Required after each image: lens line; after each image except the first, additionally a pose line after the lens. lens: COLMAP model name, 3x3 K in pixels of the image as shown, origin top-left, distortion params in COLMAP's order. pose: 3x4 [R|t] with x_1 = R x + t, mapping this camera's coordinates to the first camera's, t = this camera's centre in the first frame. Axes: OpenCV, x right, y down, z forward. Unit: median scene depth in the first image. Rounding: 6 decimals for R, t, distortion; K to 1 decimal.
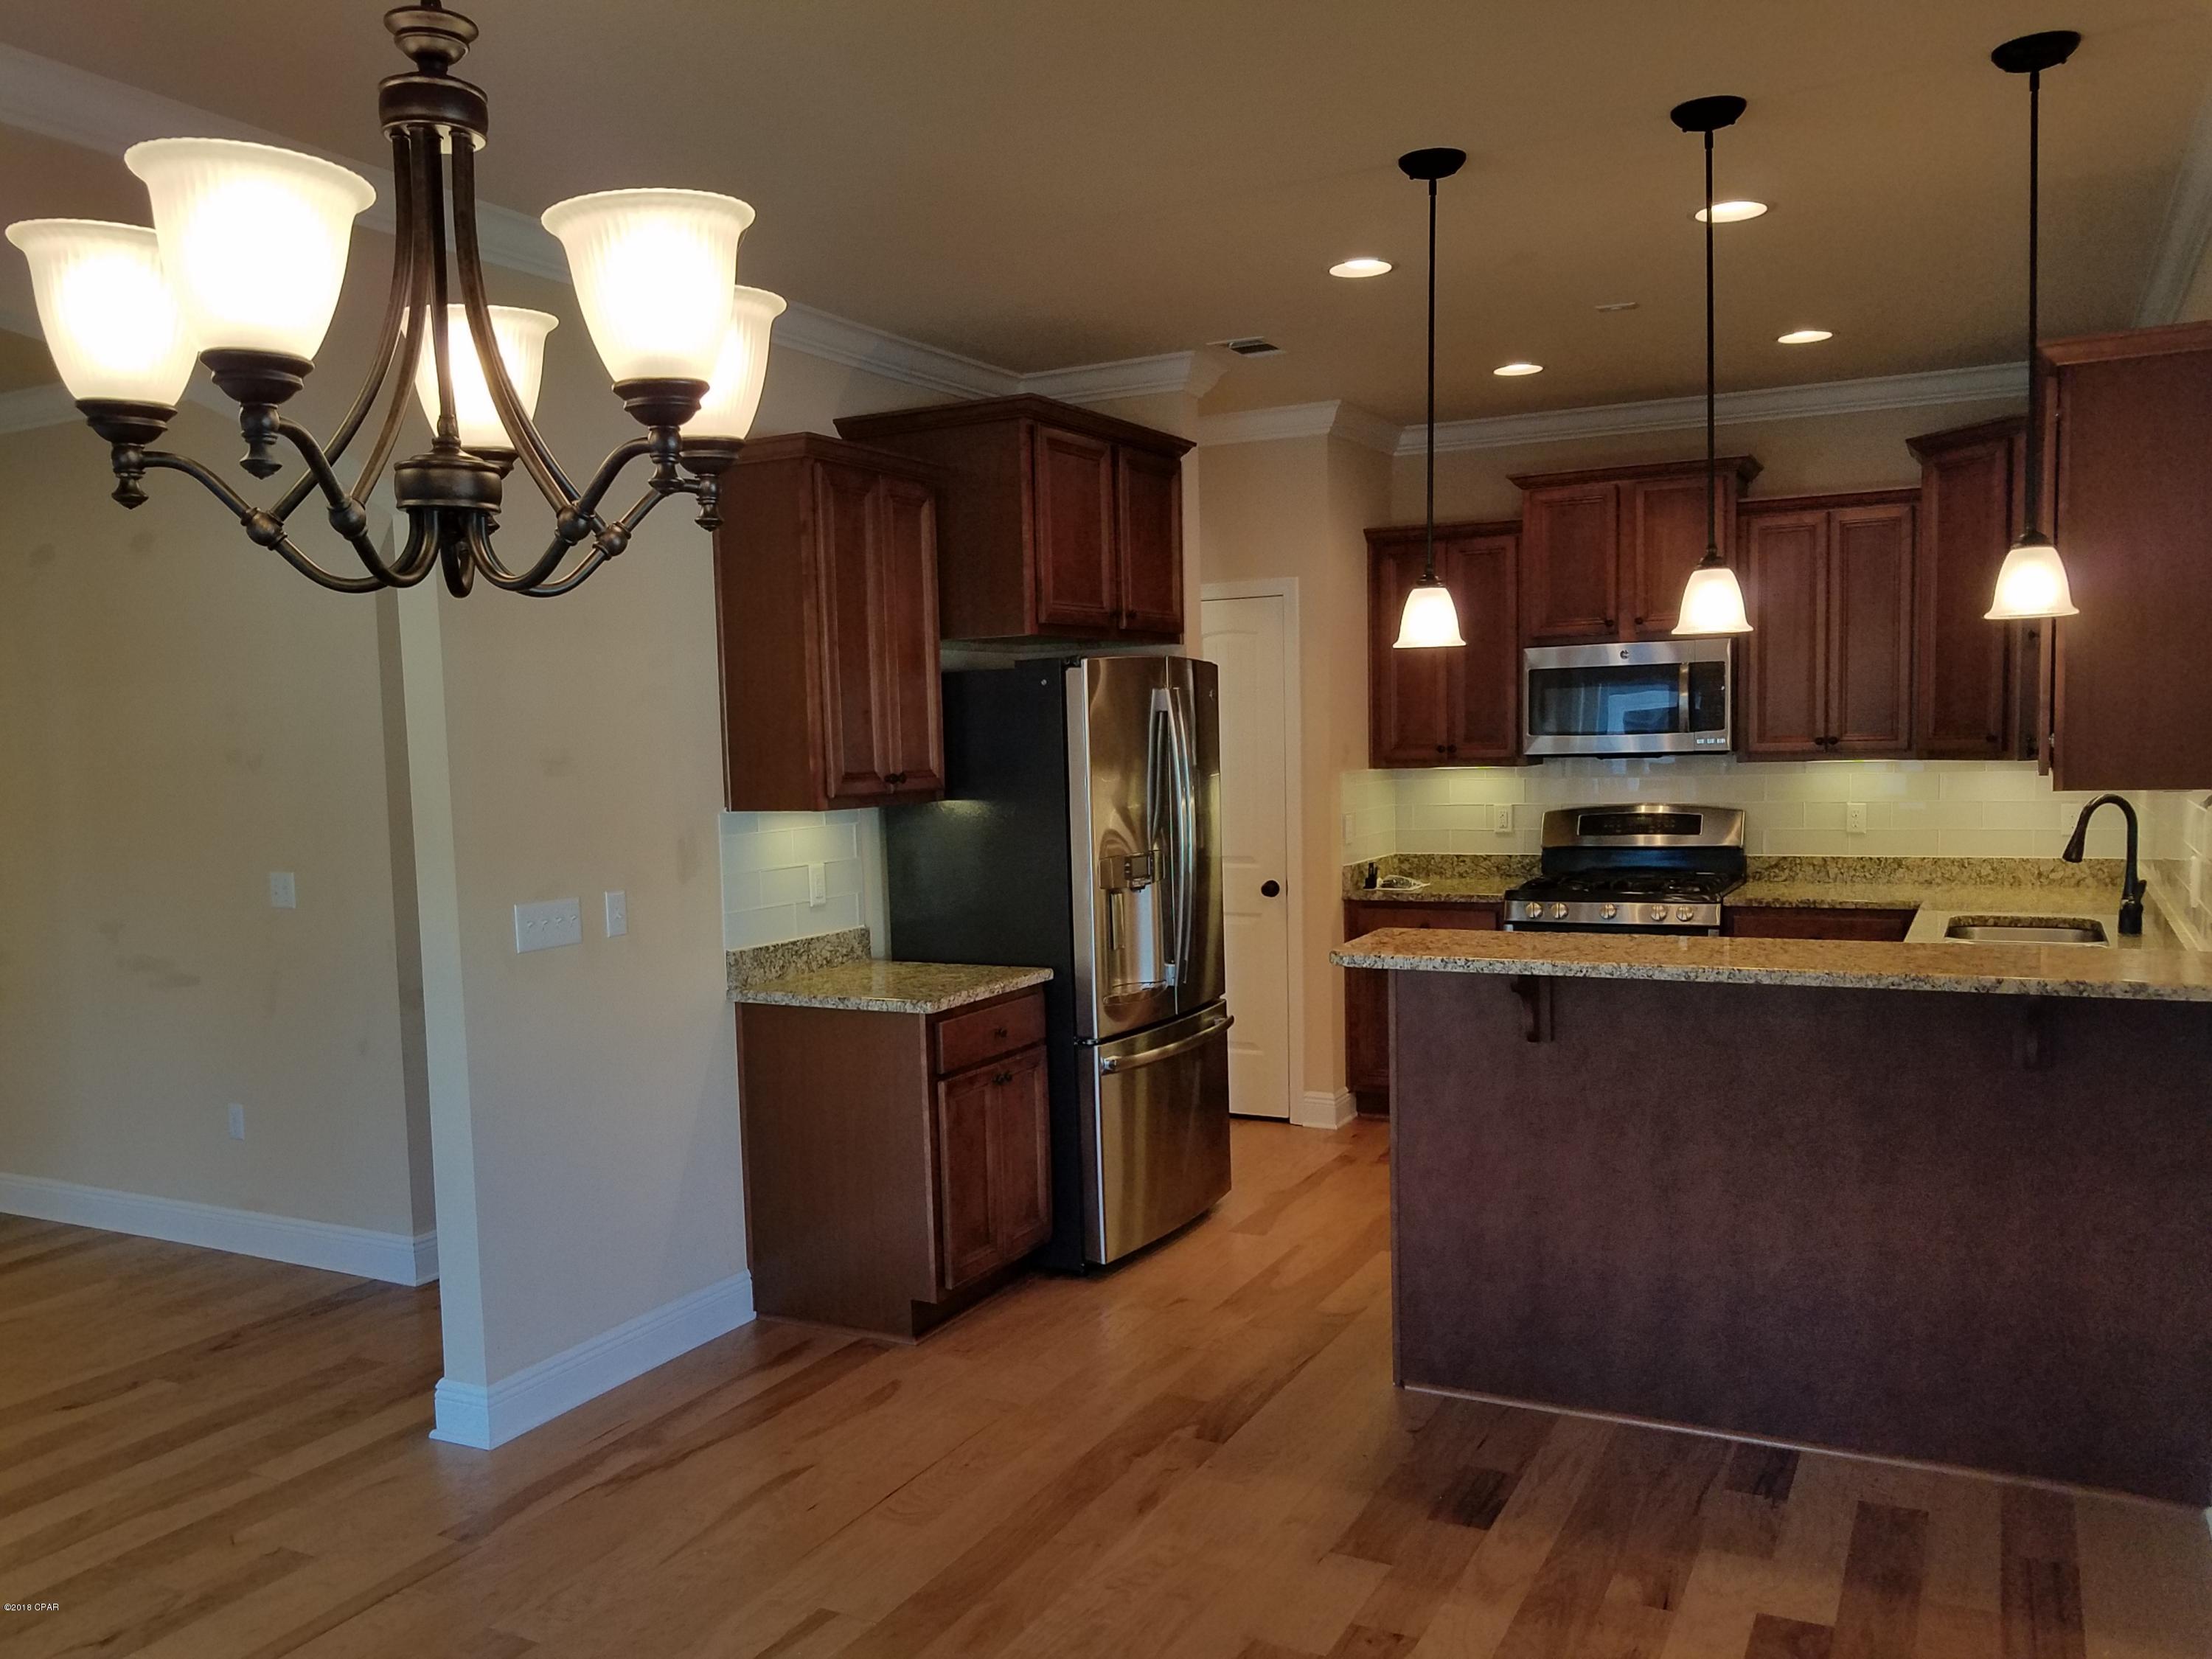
lens RADIAL K [[1687.0, 0, 1042.8], [0, 1687.0, 921.7], [0, 0, 1]] dist [-0.032144, -0.003416]
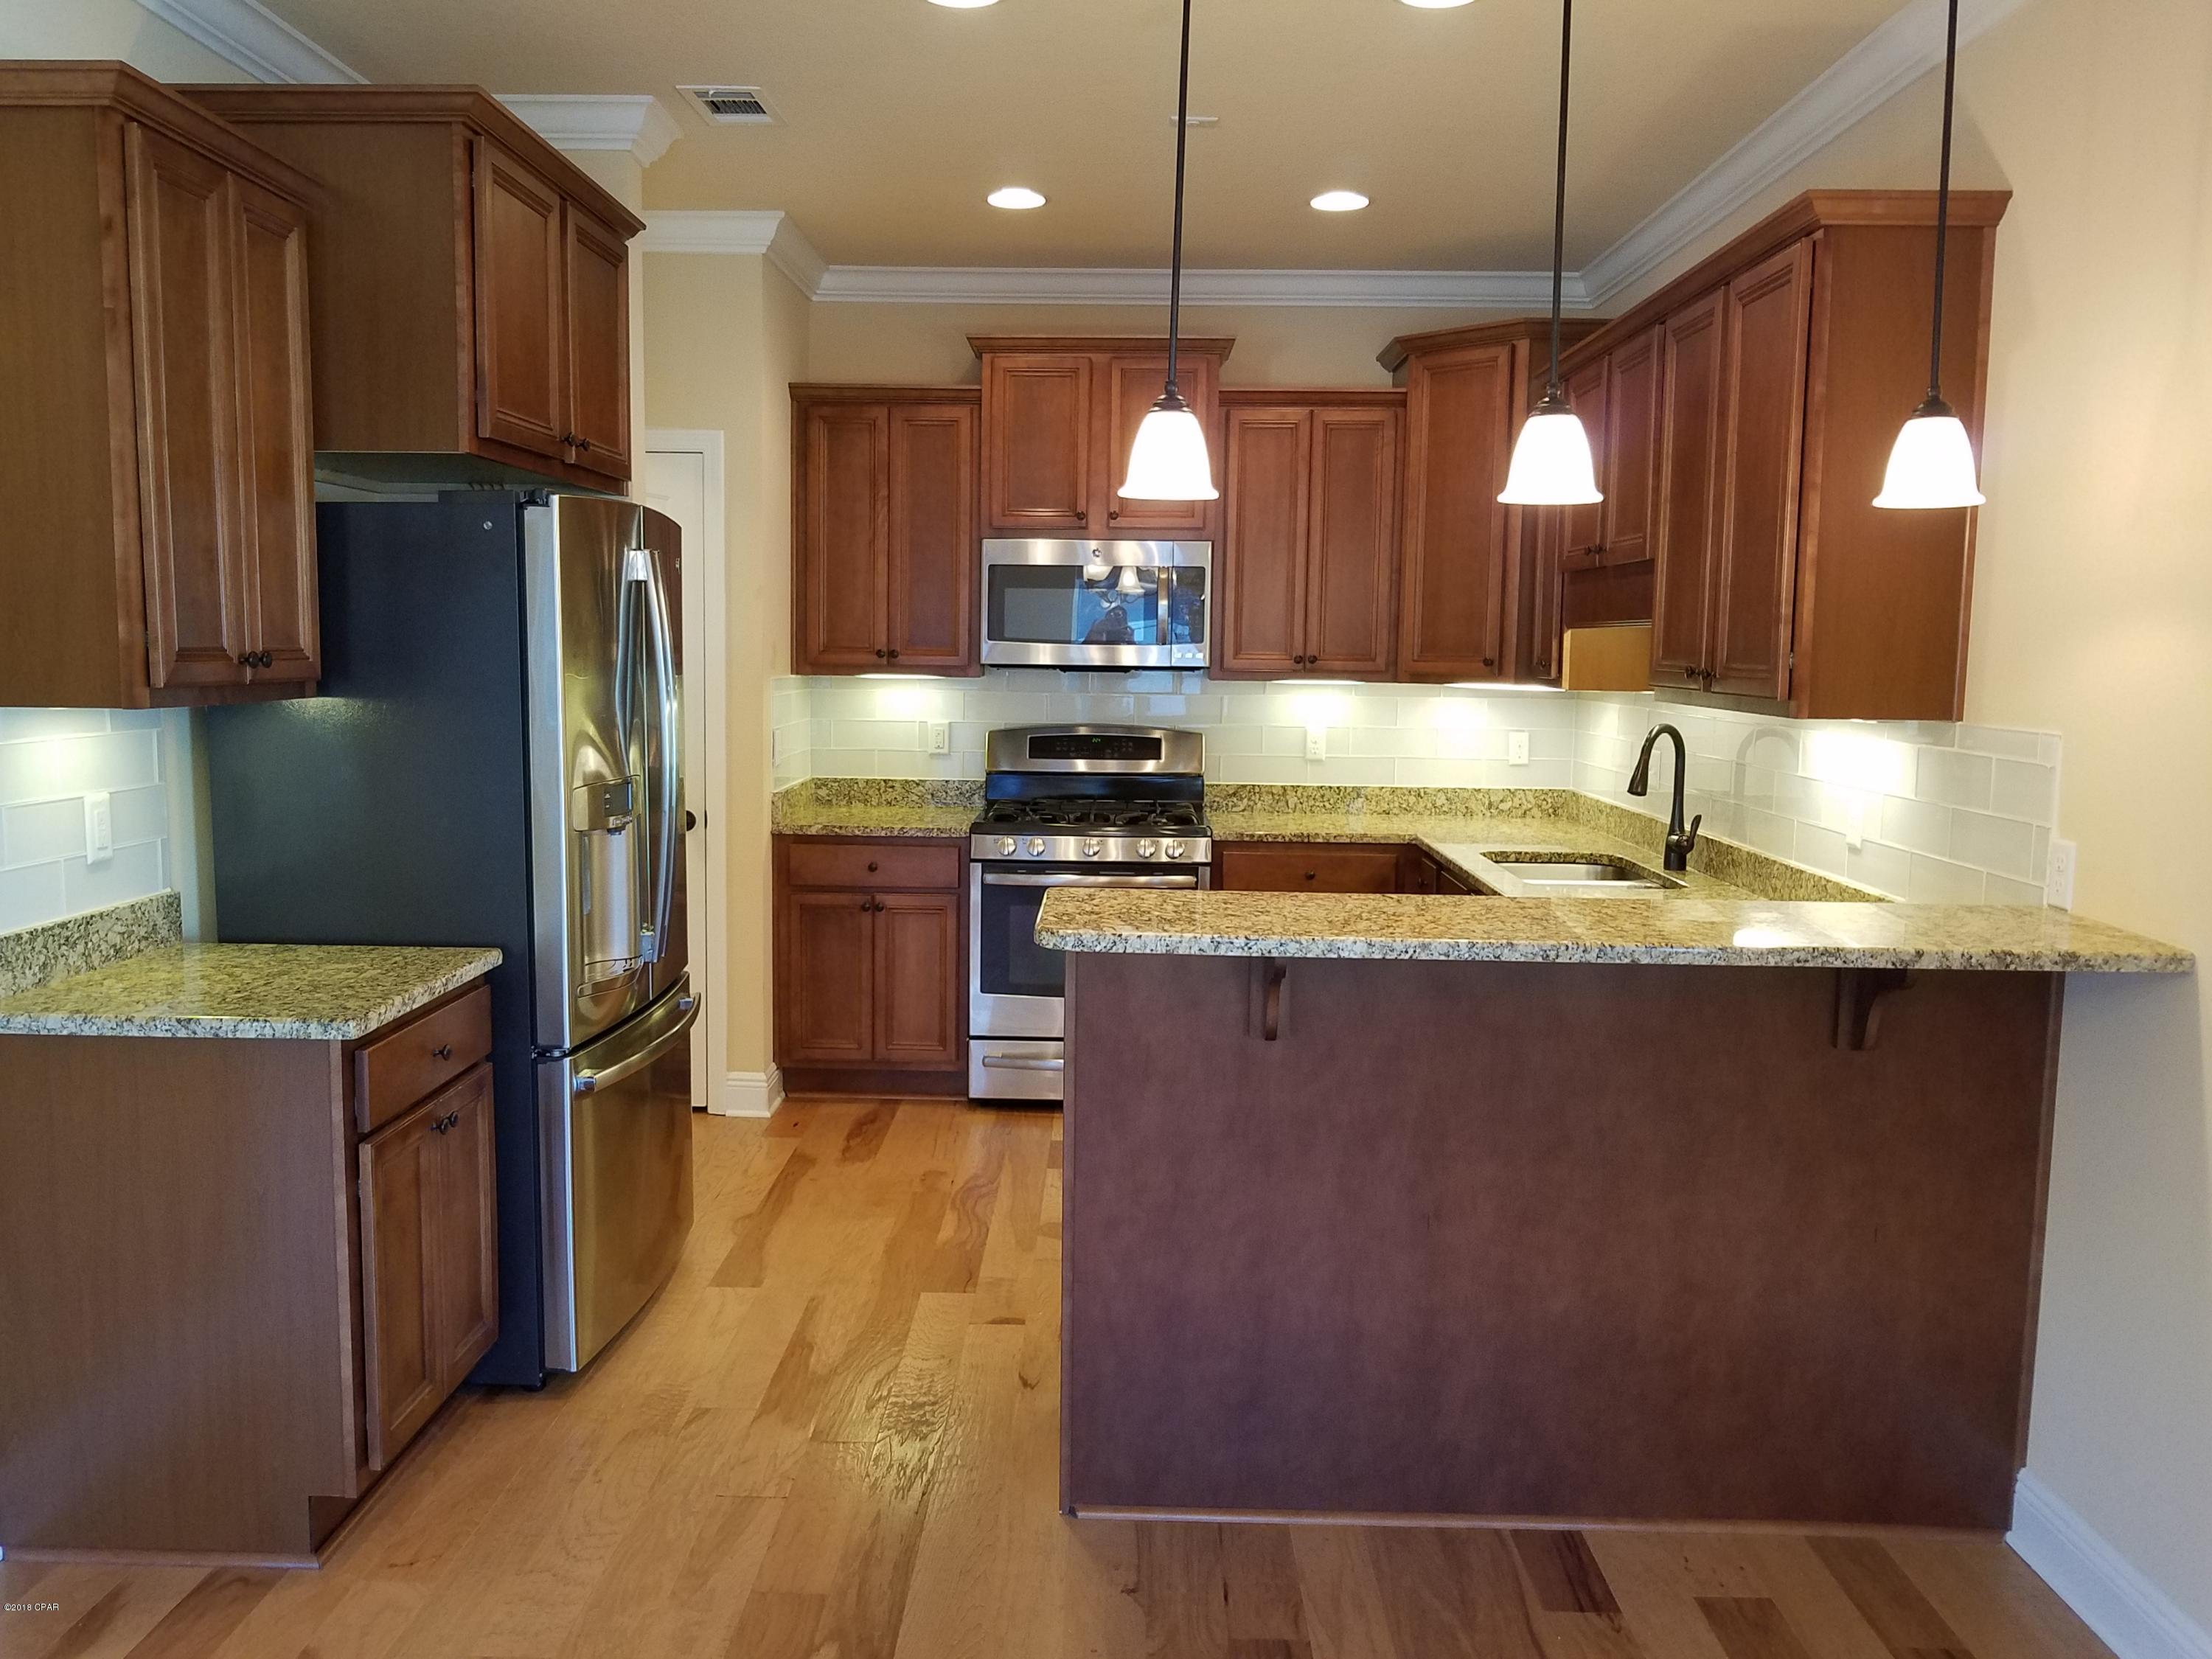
lens RADIAL K [[1727.2, 0, 1064.5], [0, 1727.2, 839.5], [0, 0, 1]] dist [-0.004064, -0.005170]
pose [[0.890555, -0.009271, 0.454782, -0.094906], [0.009527, 0.999953, 0.001729, -0.013657], [-0.454777, 0.002793, 0.890601, 0.245222]]
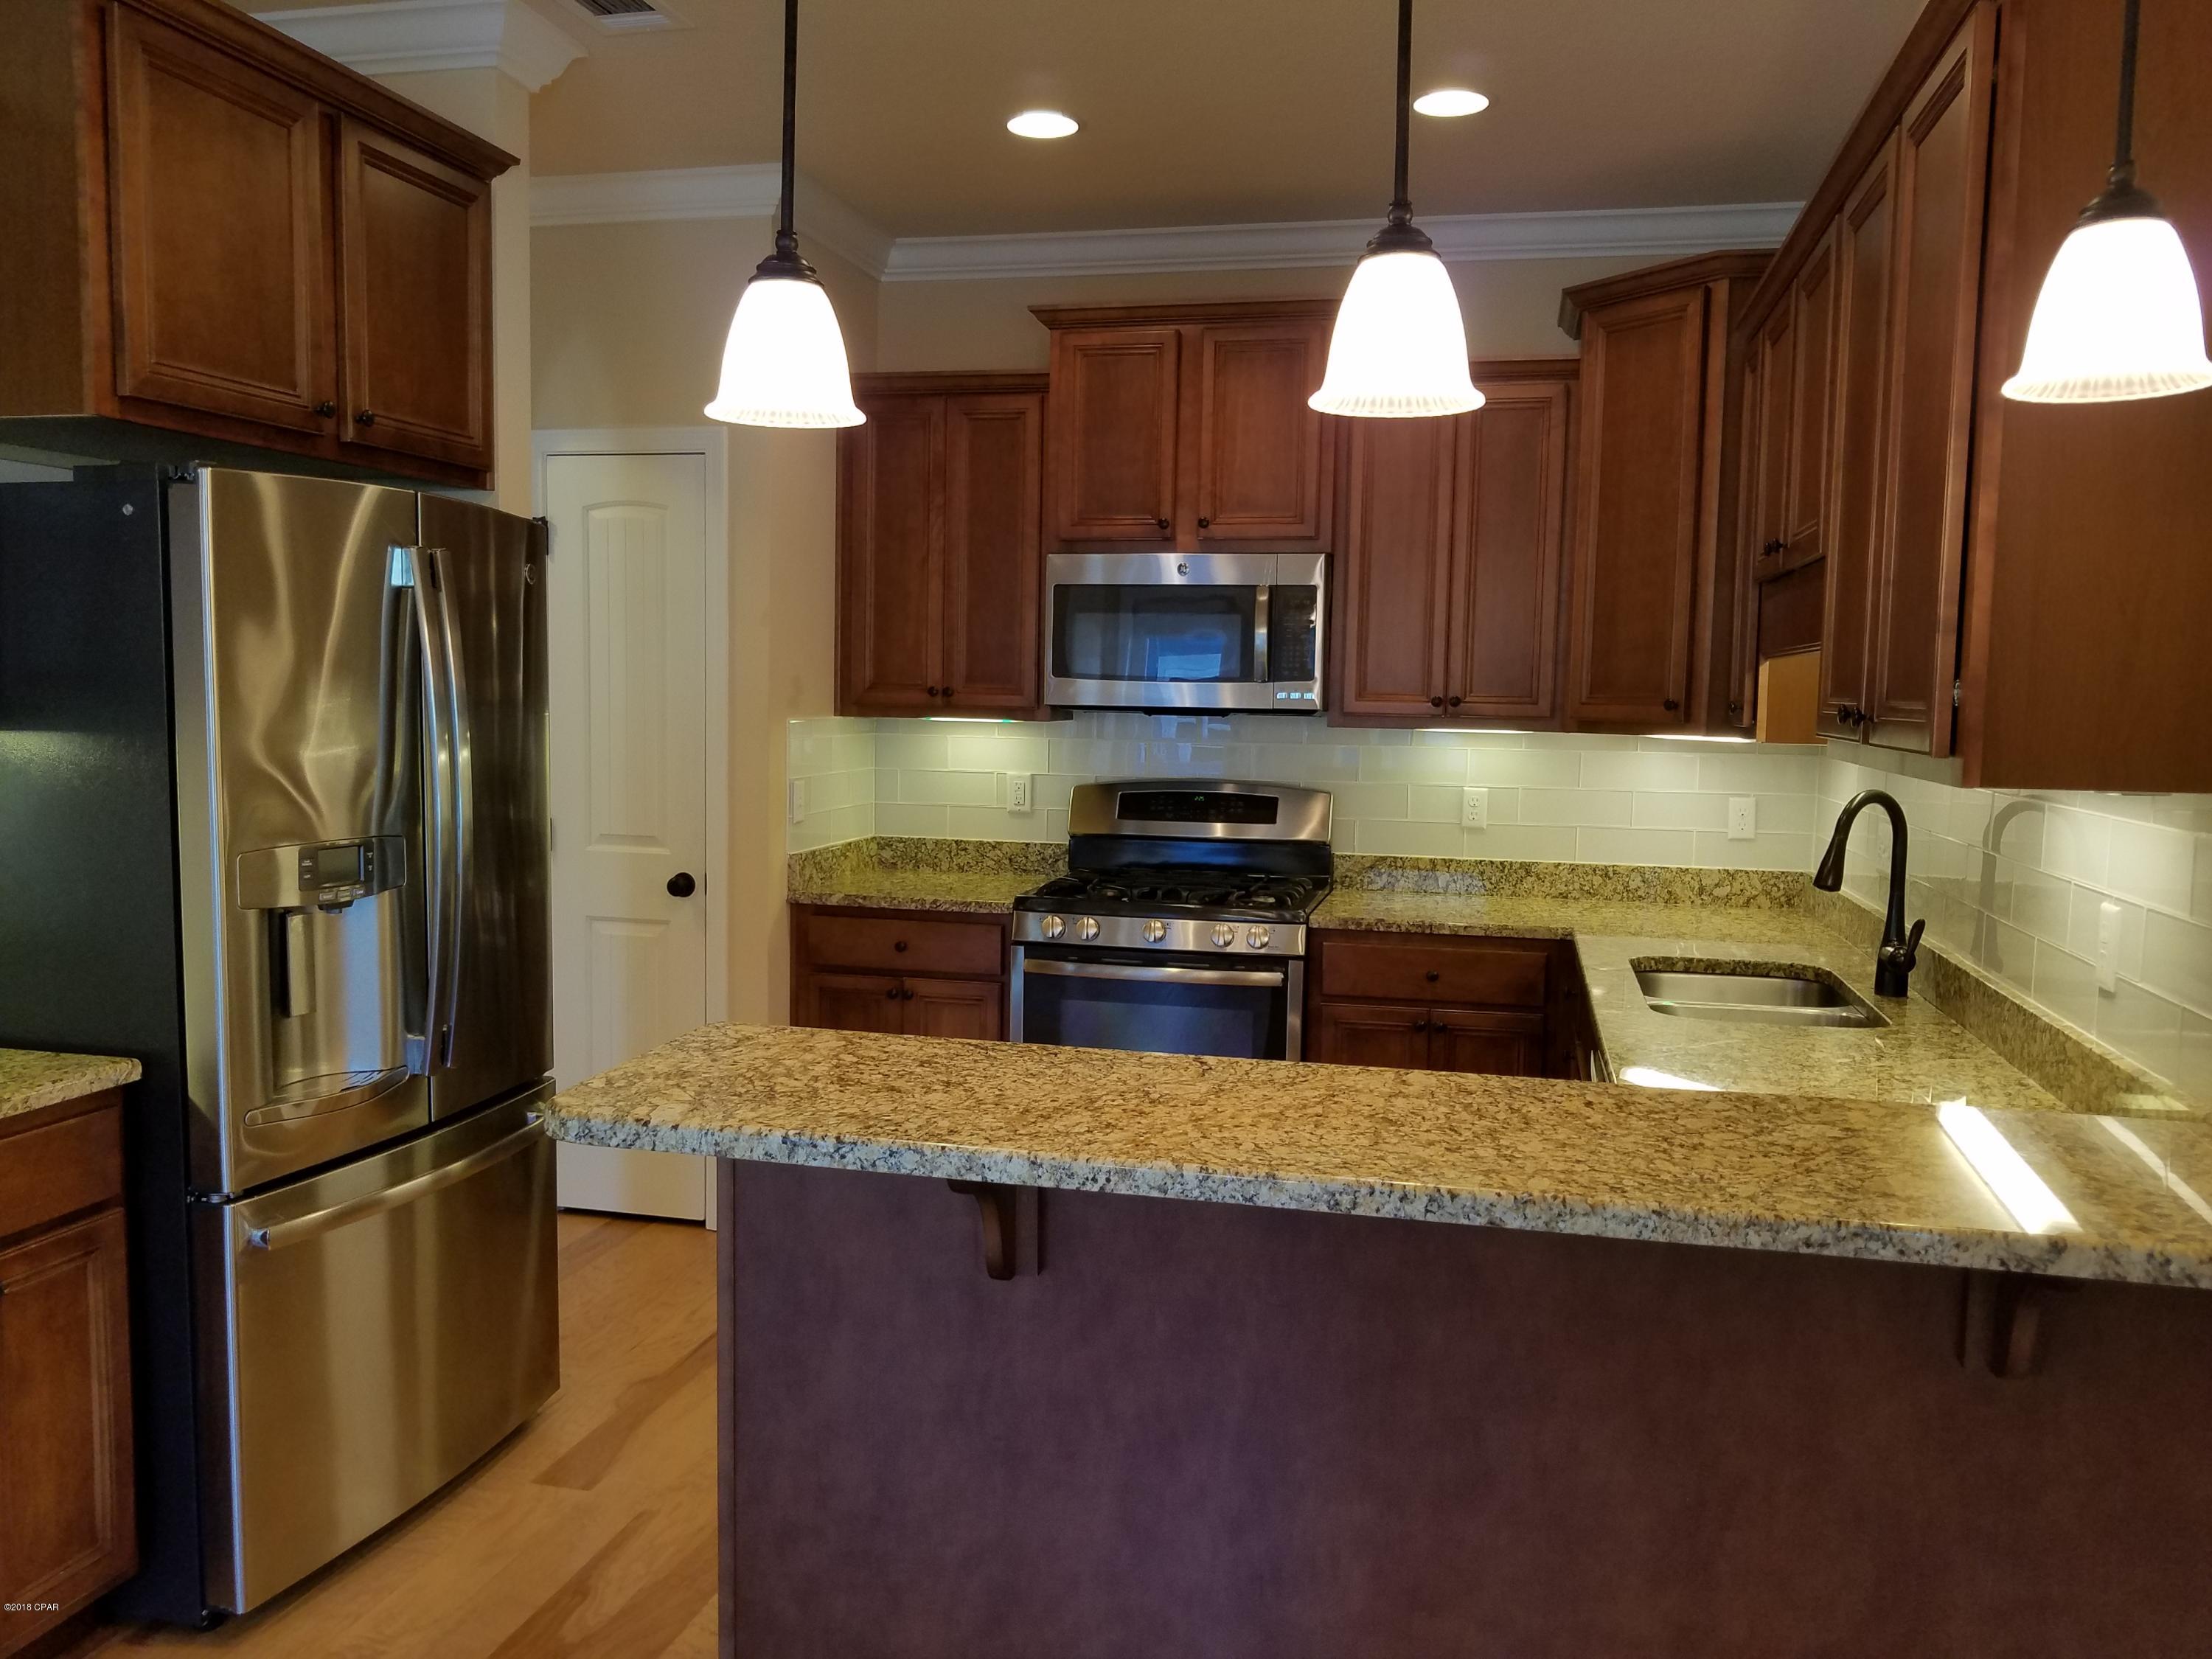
lens RADIAL K [[1754.7, 0, 1056.7], [0, 1754.7, 856.3], [0, 0, 1]] dist [-0.010028, 0.011937]
pose [[0.963709, 0.022146, 0.266033, 0.118127], [-0.017912, 0.999672, -0.018329, -0.026984], [-0.266352, 0.012898, 0.963790, 0.354466]]
